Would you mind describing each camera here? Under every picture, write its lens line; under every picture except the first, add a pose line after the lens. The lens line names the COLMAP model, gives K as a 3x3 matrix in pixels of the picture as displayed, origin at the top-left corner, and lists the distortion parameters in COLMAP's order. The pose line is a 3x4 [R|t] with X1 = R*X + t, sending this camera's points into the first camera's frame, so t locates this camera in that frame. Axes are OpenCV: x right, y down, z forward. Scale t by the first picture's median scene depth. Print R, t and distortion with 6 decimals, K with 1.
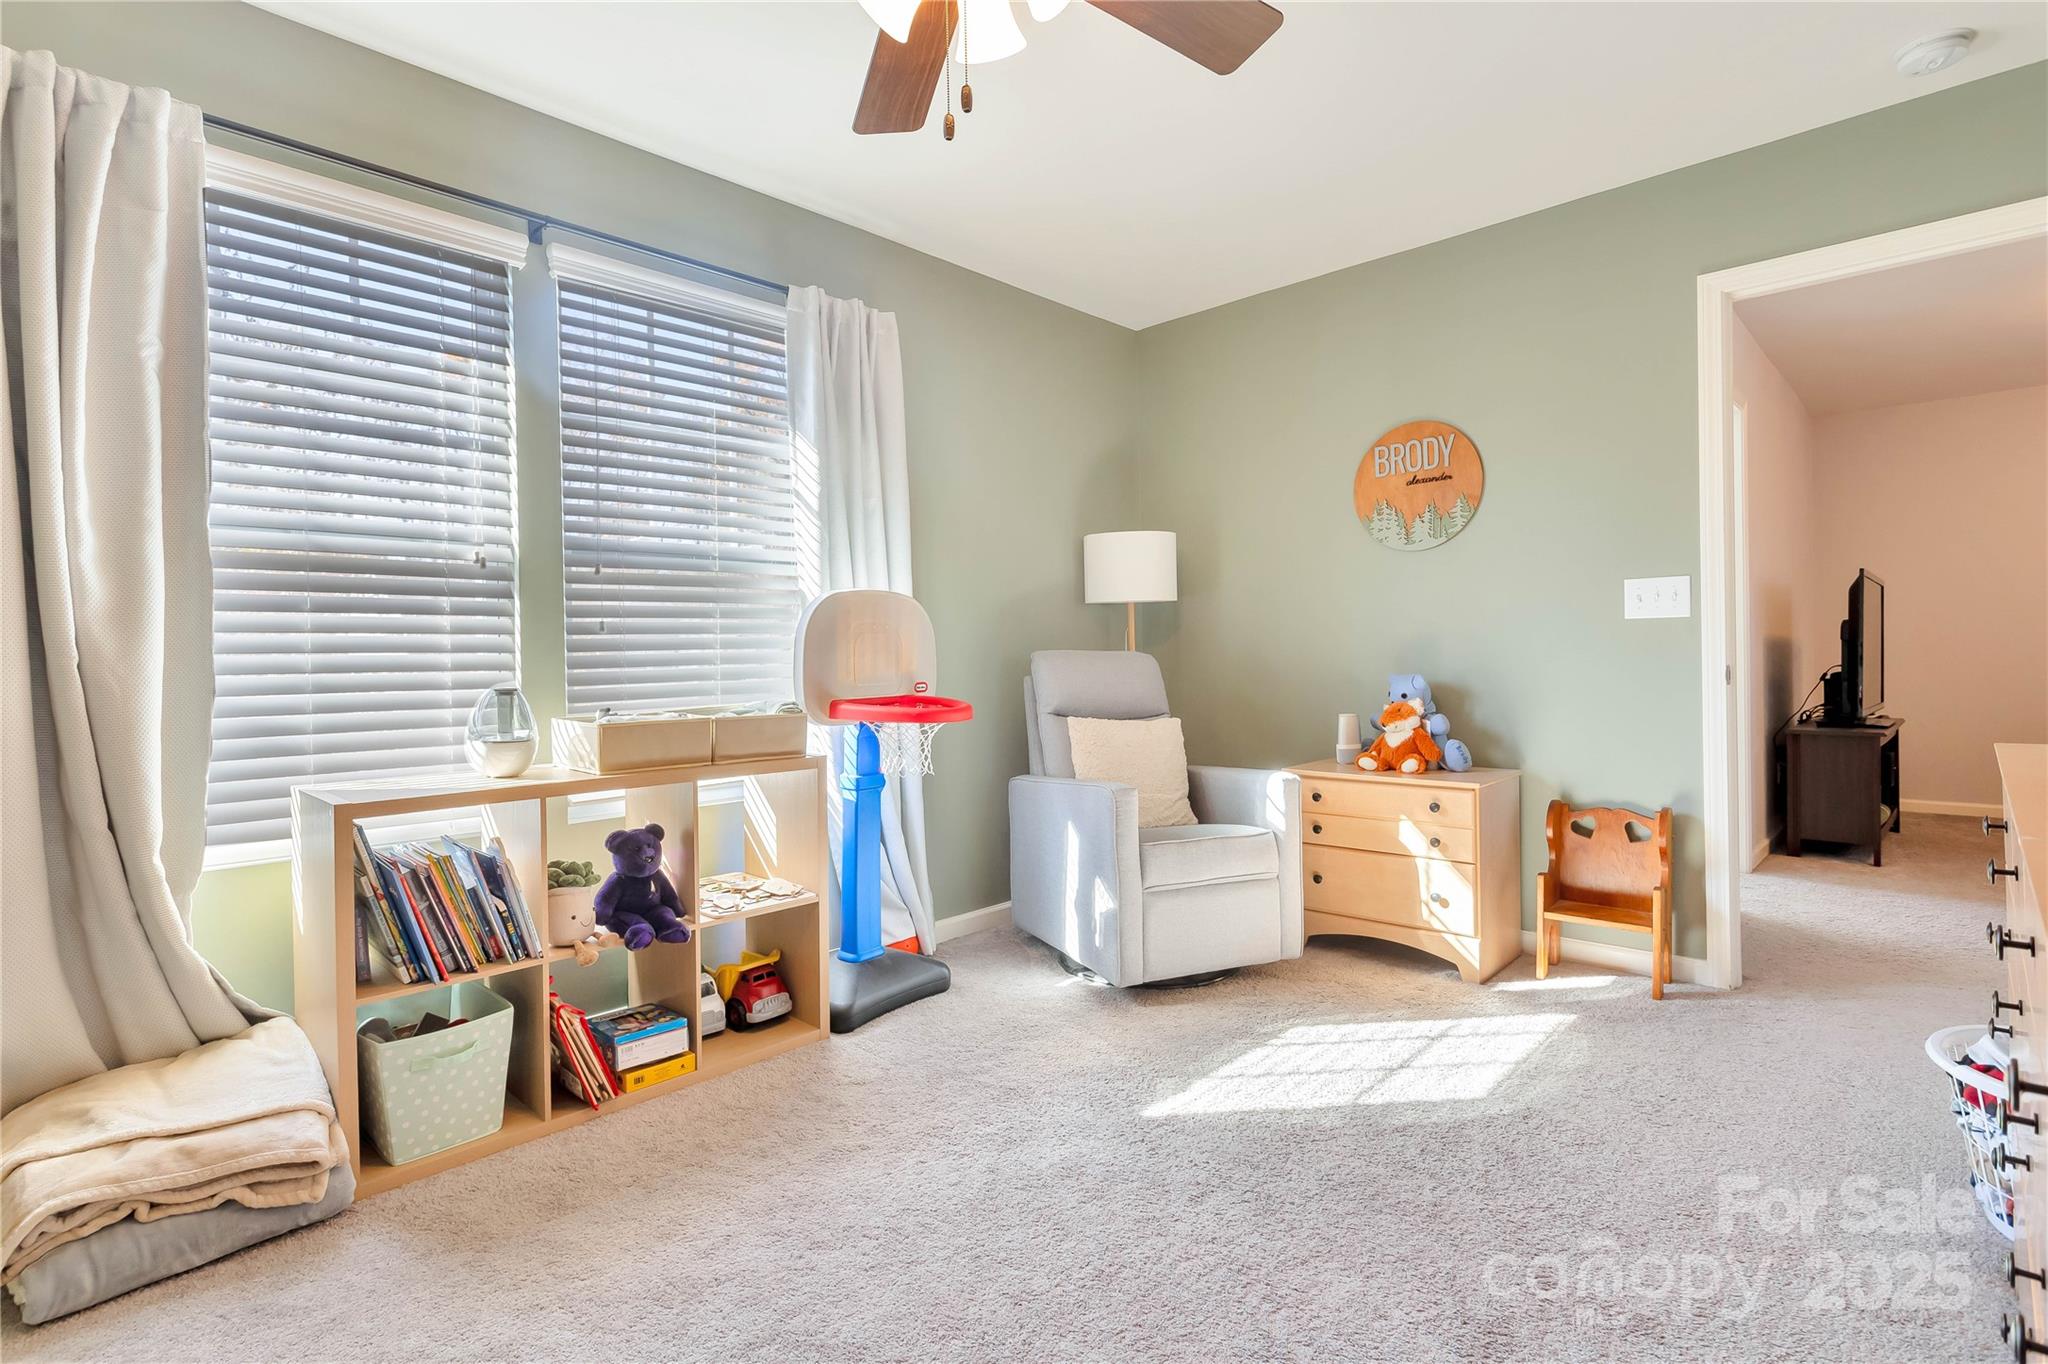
lens RADIAL K [[983.8, 0, 1024.0], [0, 983.8, 682.0], [0, 0, 1]] dist [0.015022, 0.000006]
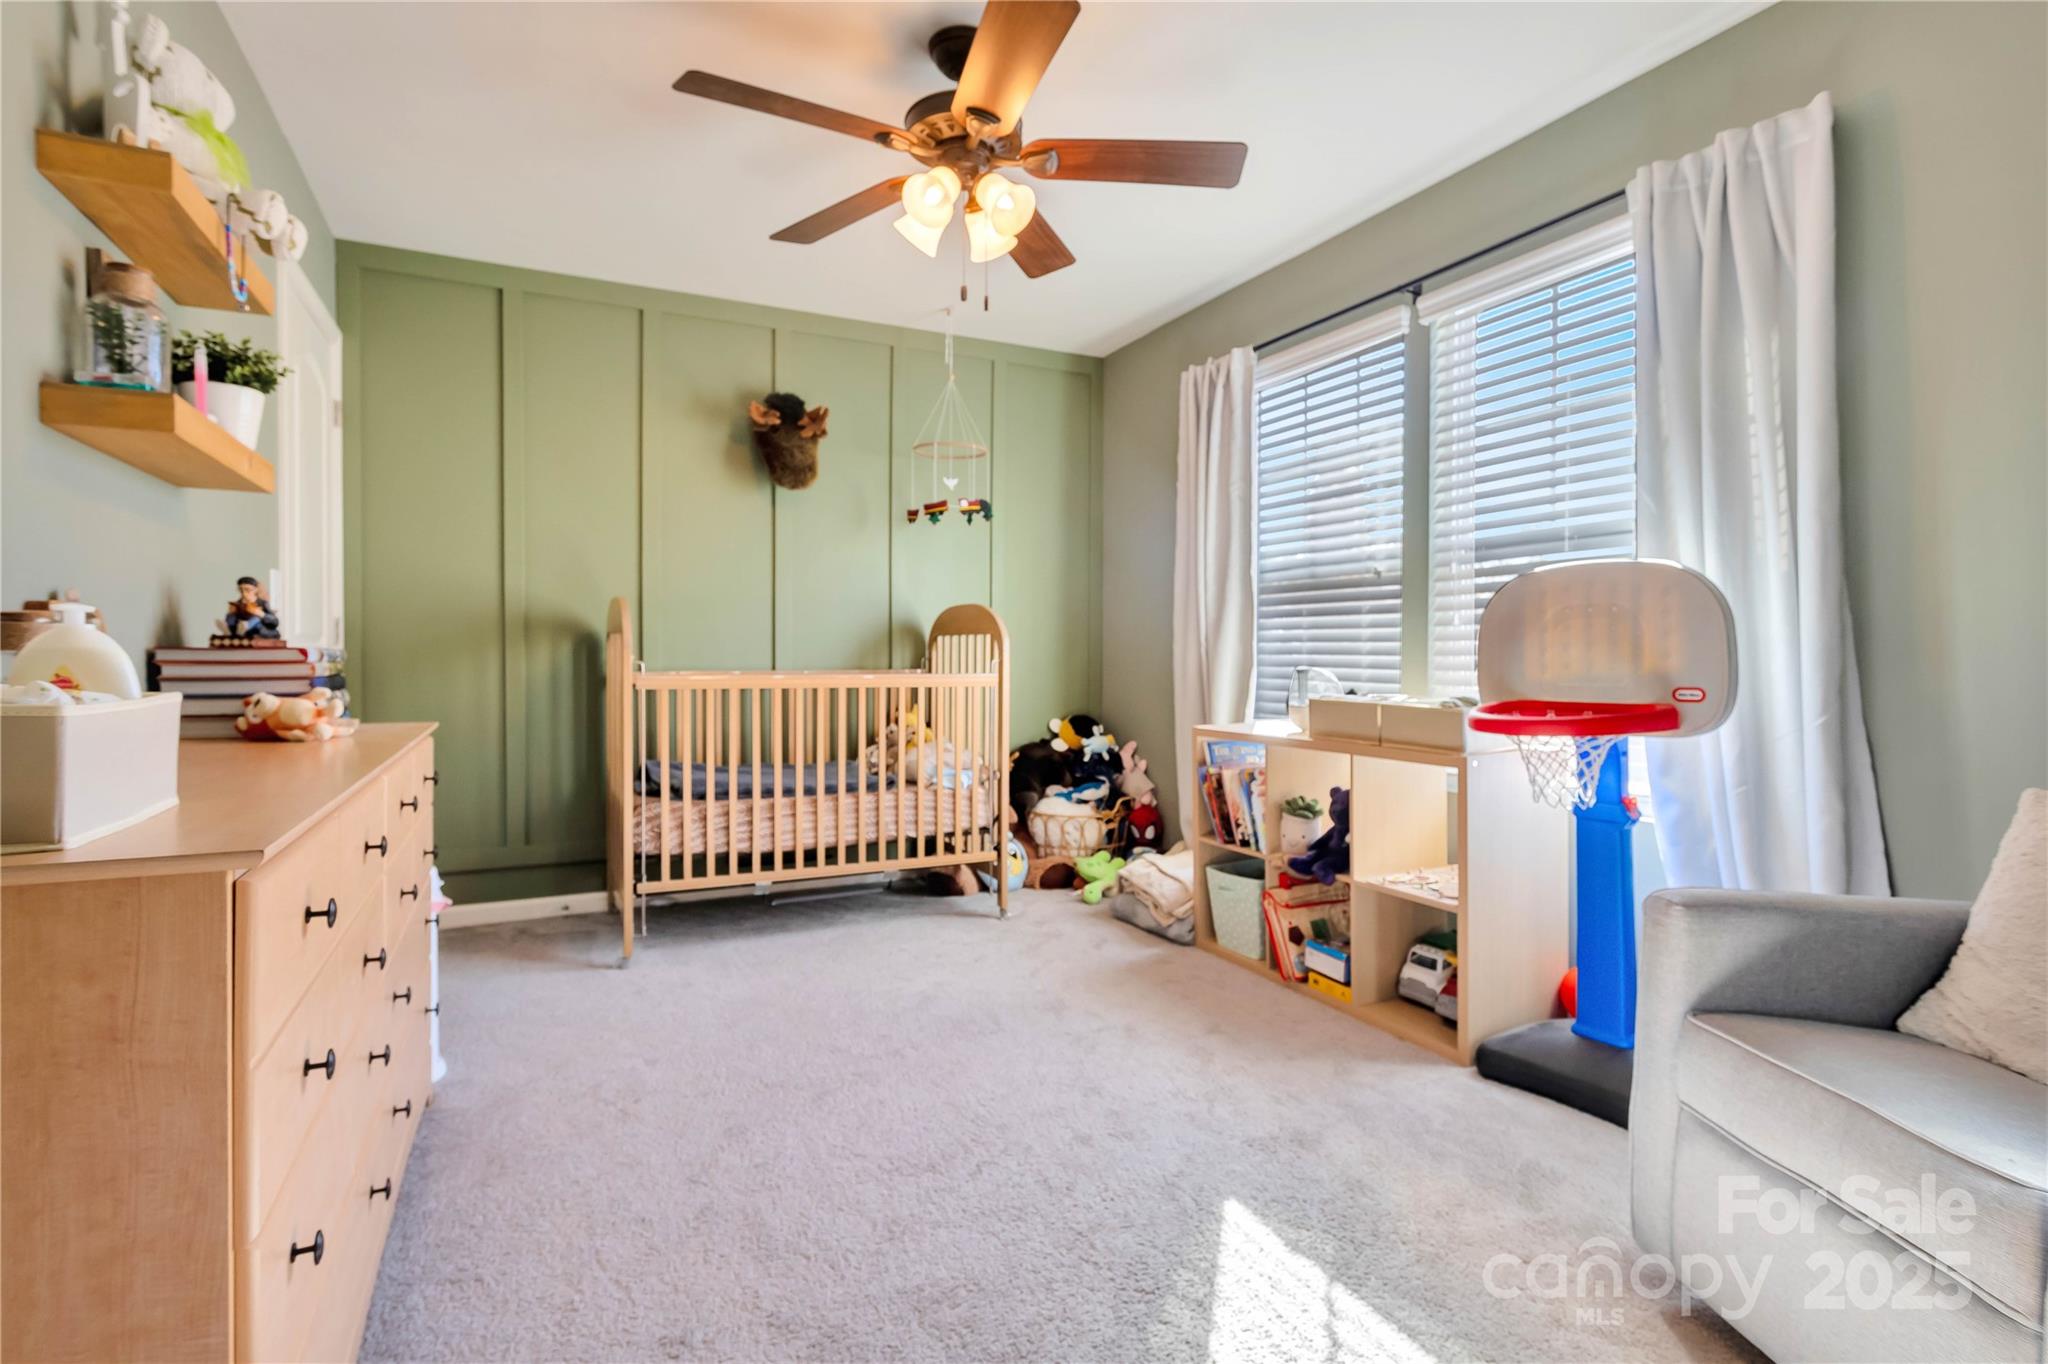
lens RADIAL K [[983.8, 0, 1024.0], [0, 983.8, 682.0], [0, 0, 1]] dist [0.015022, 0.000006]
pose [[-0.319764, 0.056084, -0.945836, 0.894012], [-0.001627, 0.998213, 0.059740, -0.056964], [0.947496, 0.020642, -0.319101, 1.021240]]
